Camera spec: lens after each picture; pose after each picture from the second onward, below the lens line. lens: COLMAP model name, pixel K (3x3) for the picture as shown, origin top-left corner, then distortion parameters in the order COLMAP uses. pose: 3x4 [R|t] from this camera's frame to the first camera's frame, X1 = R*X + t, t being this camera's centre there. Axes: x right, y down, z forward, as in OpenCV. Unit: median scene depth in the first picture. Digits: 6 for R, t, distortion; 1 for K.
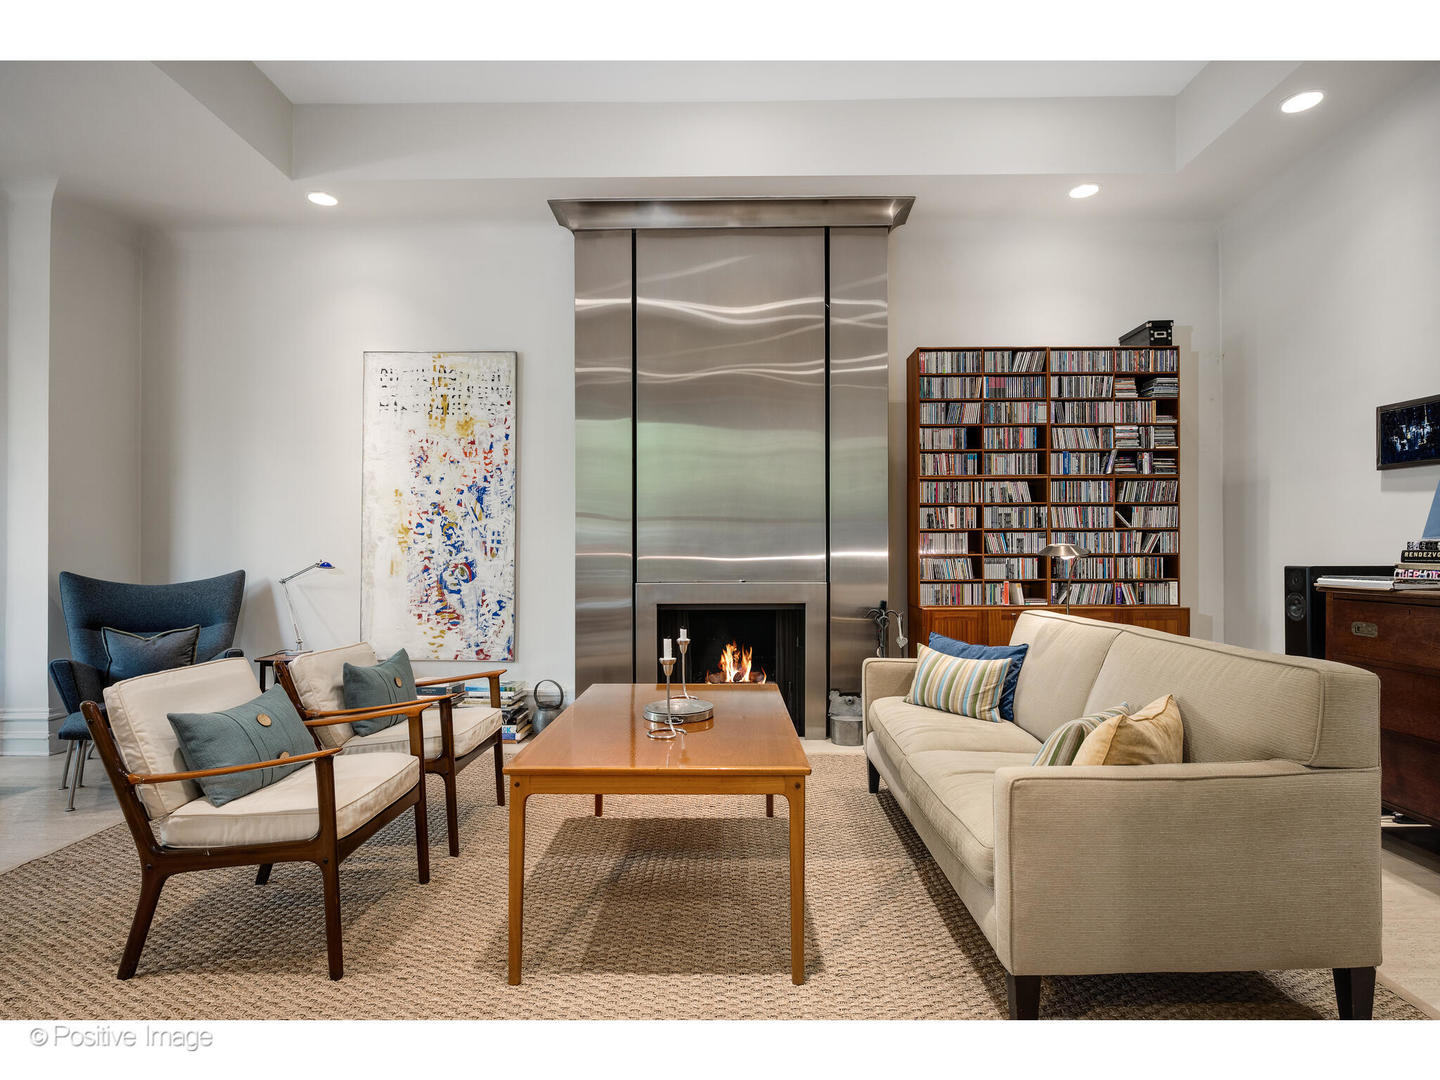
lens RADIAL K [[715.3, 0, 720.0], [0, 715.3, 540.0], [0, 0, 1]] dist [0.000281, 0.000115]
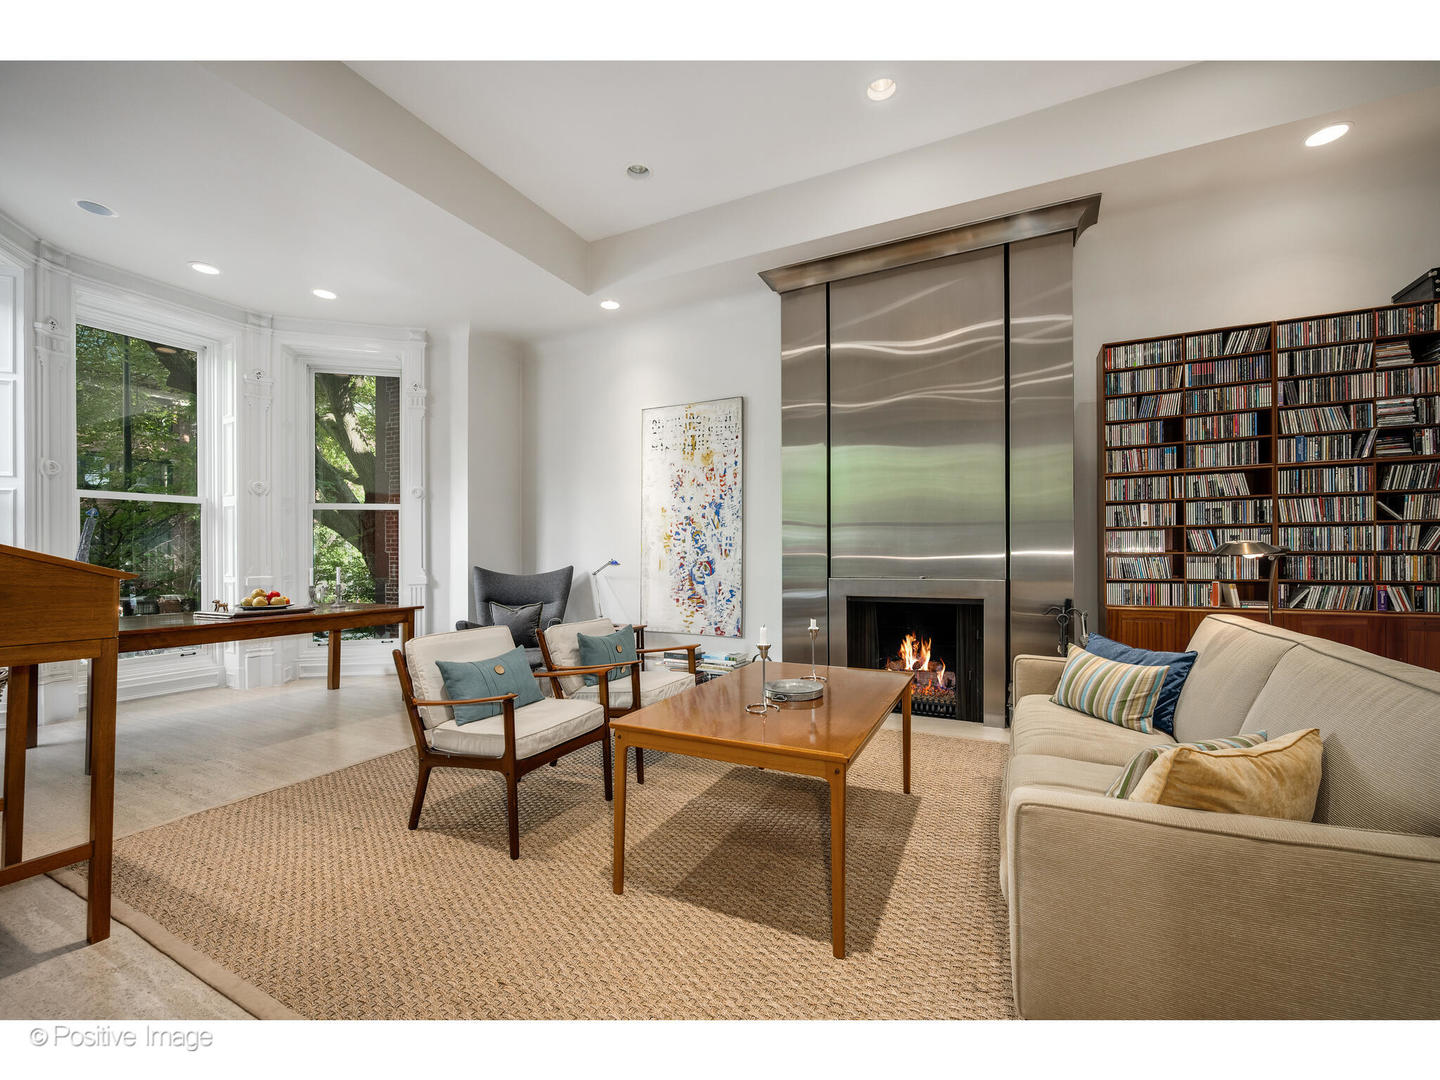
lens RADIAL K [[569.2, 0, 725.9], [0, 569.2, 545.5], [0, 0, 1]] dist [0.000426, -0.000204]
pose [[0.911559, -0.010530, -0.411034, 0.122950], [0.012810, 0.999914, 0.002792, 0.000703], [0.410970, -0.007811, 0.911616, 0.063784]]
